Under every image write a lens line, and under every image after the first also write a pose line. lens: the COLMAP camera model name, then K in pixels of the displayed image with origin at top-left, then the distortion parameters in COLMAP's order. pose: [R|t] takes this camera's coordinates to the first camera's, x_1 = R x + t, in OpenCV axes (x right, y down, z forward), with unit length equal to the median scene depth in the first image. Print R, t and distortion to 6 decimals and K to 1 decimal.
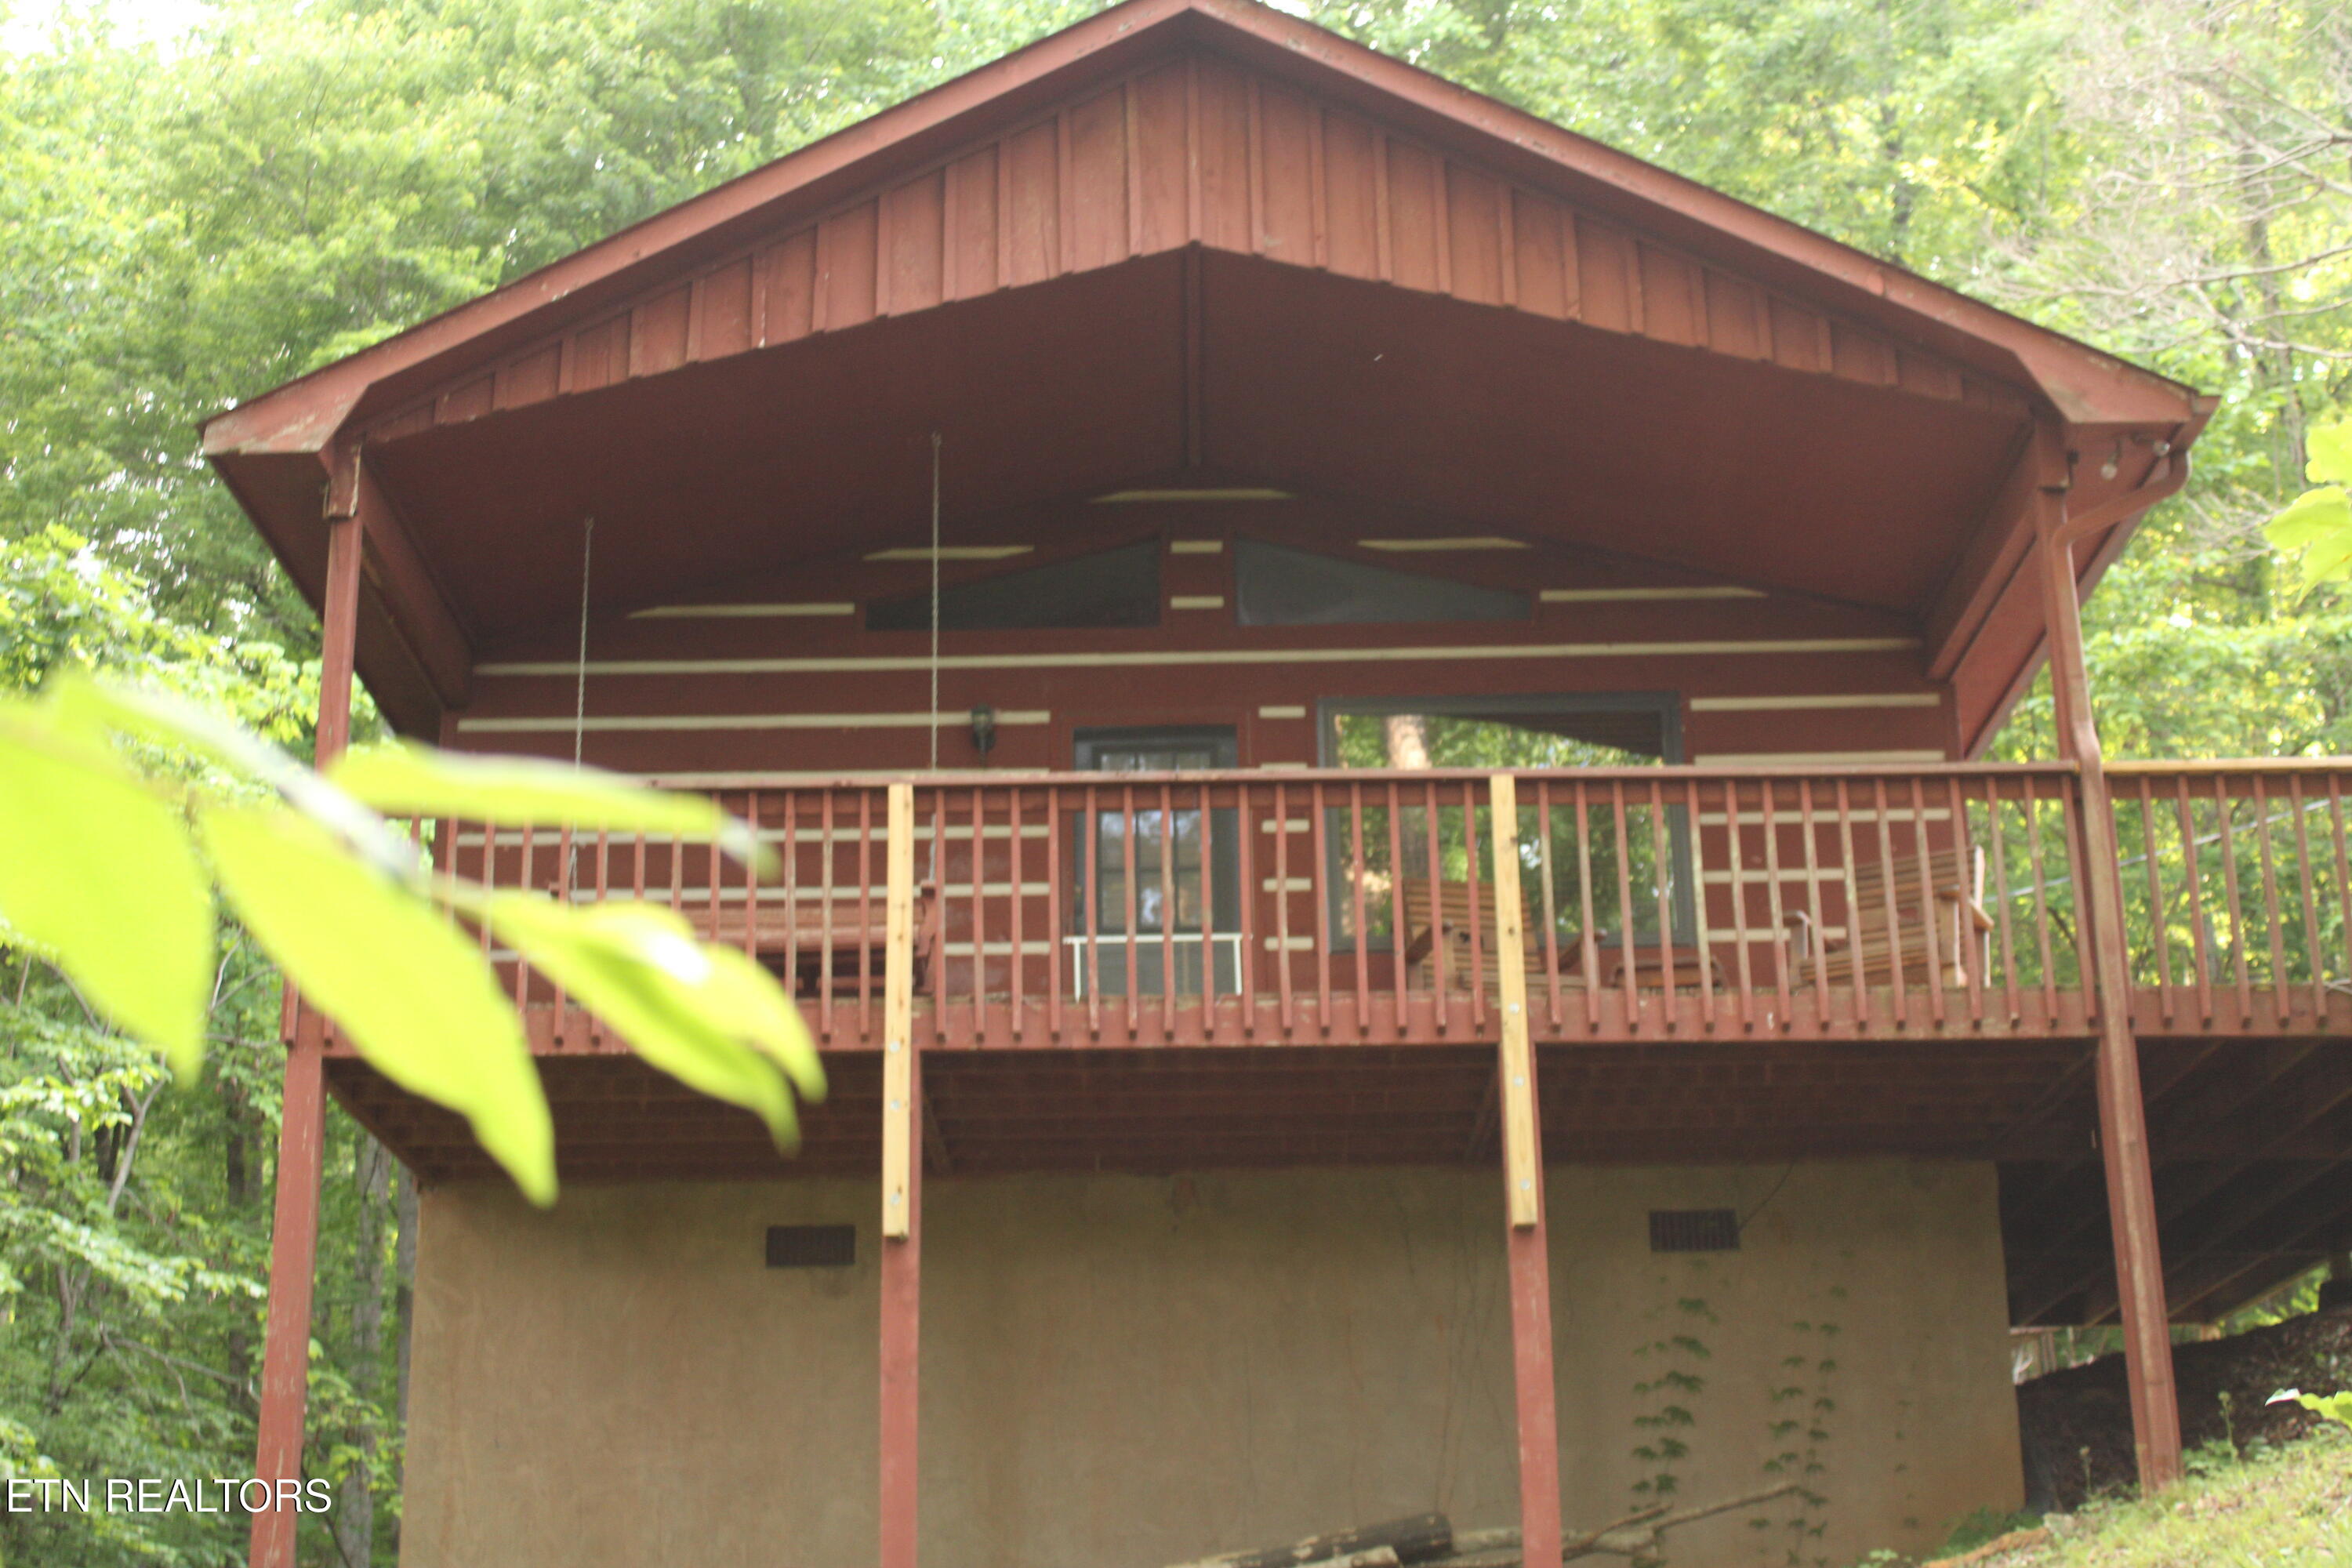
lens RADIAL K [[3415.8, 0, 1174.4], [0, 3415.8, 782.5], [0, 0, 1]] dist [-0.026166, 0.000000]
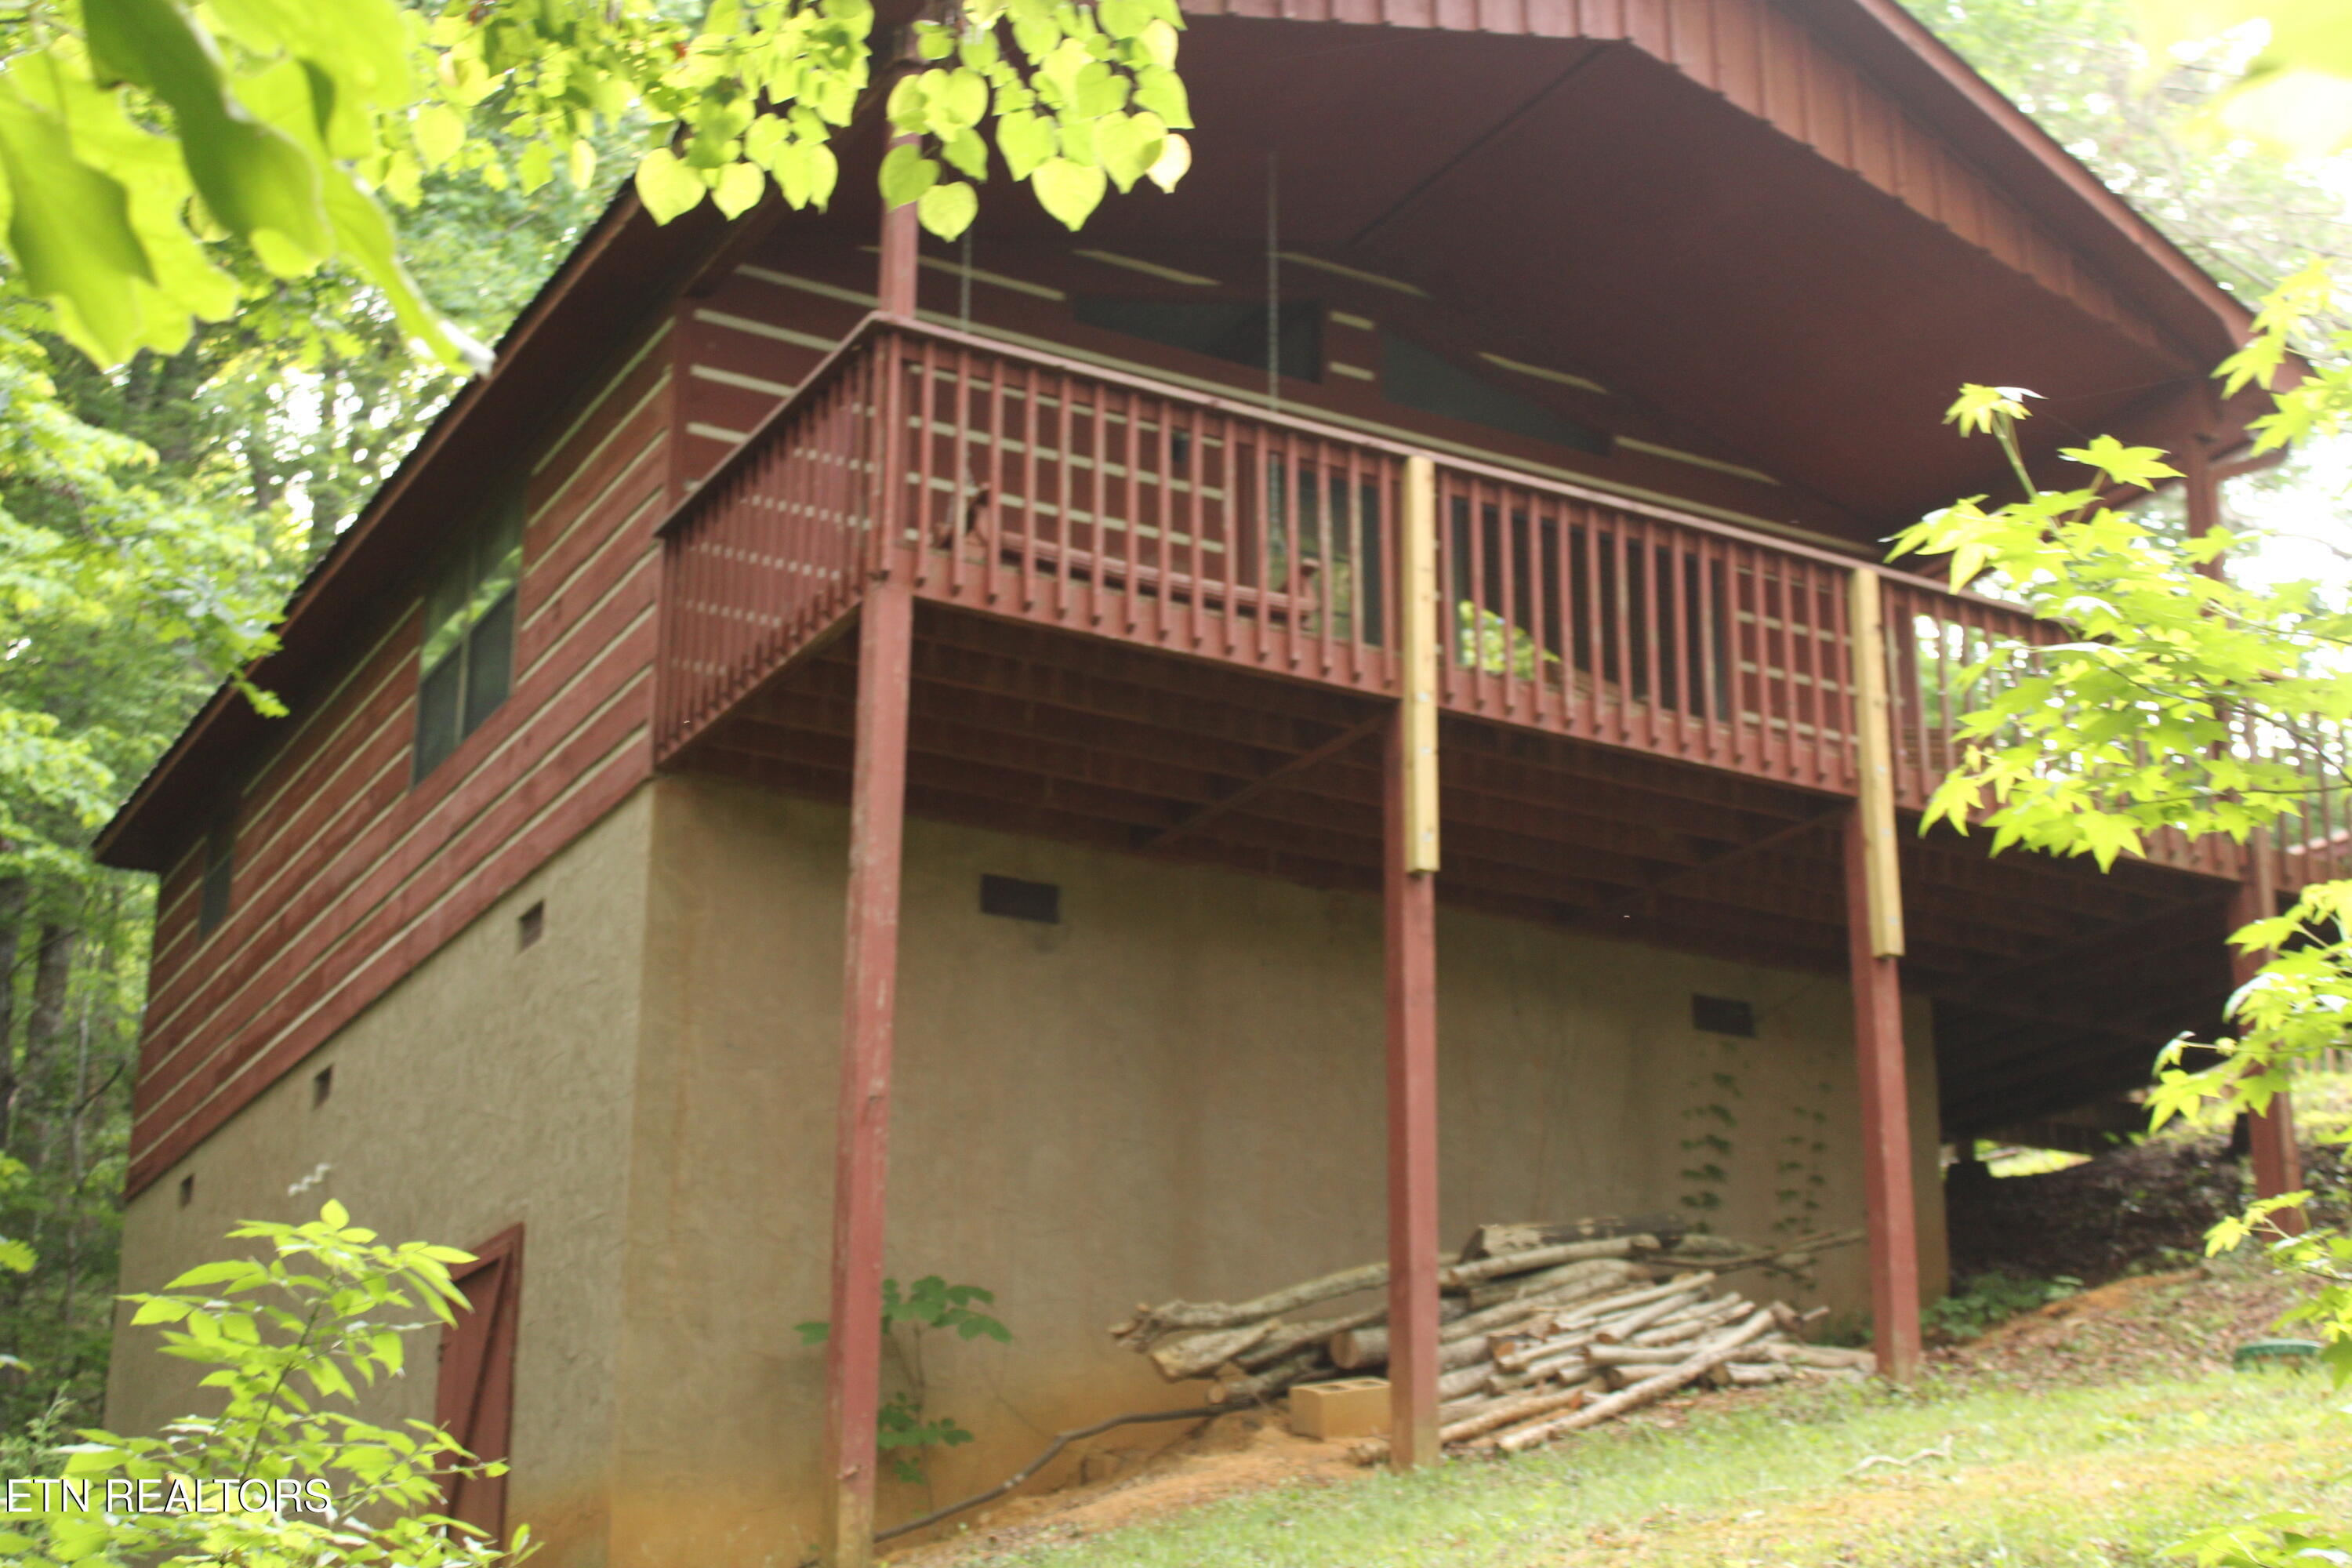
lens RADIAL K [[3415.8, 0, 1180.6], [0, 3415.8, 786.0], [0, 0, 1]] dist [-0.026166, 0.000000]
pose [[0.866701, 0.182515, 0.464238, -0.547041], [-0.177121, 0.982615, -0.055642, 0.152974], [-0.466323, -0.034002, 0.883961, 0.090676]]
